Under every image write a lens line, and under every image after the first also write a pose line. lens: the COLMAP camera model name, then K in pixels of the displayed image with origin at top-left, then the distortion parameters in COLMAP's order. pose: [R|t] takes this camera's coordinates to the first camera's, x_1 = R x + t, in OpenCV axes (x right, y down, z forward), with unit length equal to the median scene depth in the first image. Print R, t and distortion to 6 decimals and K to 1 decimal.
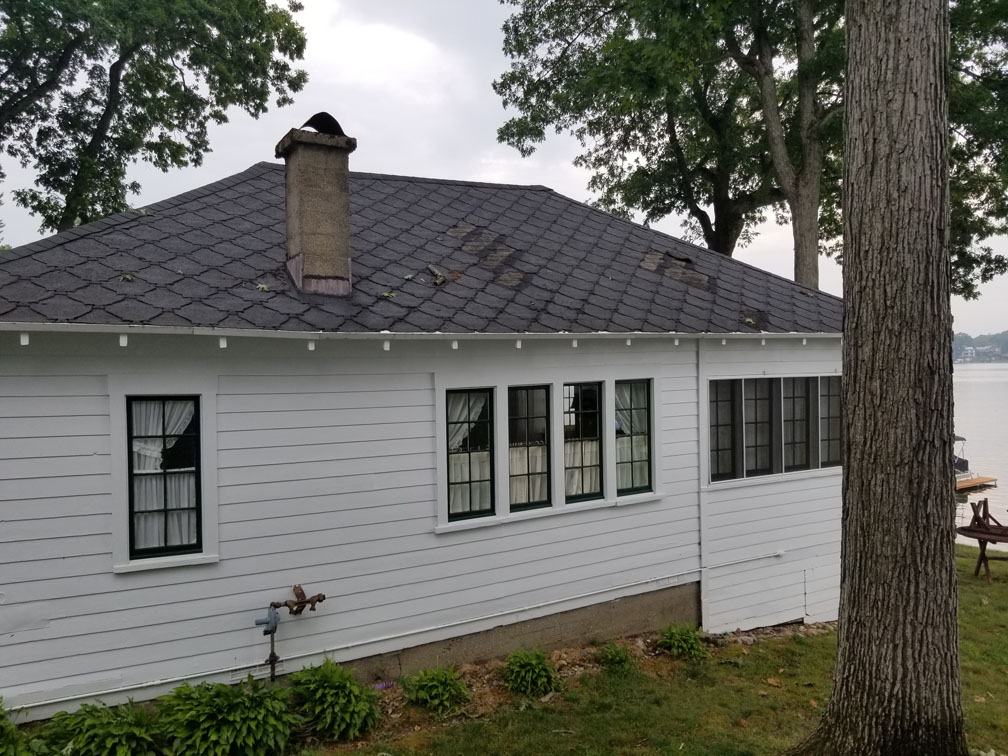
lens RADIAL K [[790.7, 0, 503.3], [0, 790.7, 376.5], [0, 0, 1]] dist [0.054299, -0.084325]
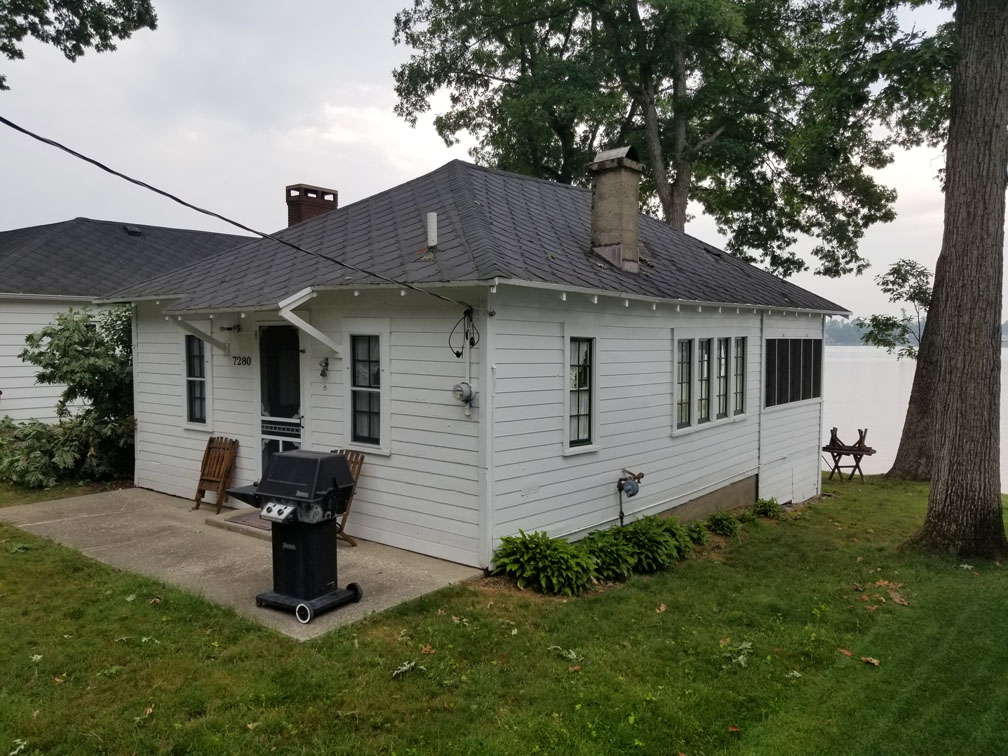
lens RADIAL K [[790.7, 0, 501.6], [0, 790.7, 377.8], [0, 0, 1]] dist [0.054299, -0.084325]
pose [[0.934974, 0.000710, 0.354717, -1.031315], [-0.012201, 0.999471, 0.030159, 0.053467], [-0.354507, -0.032526, 0.934487, -0.307741]]
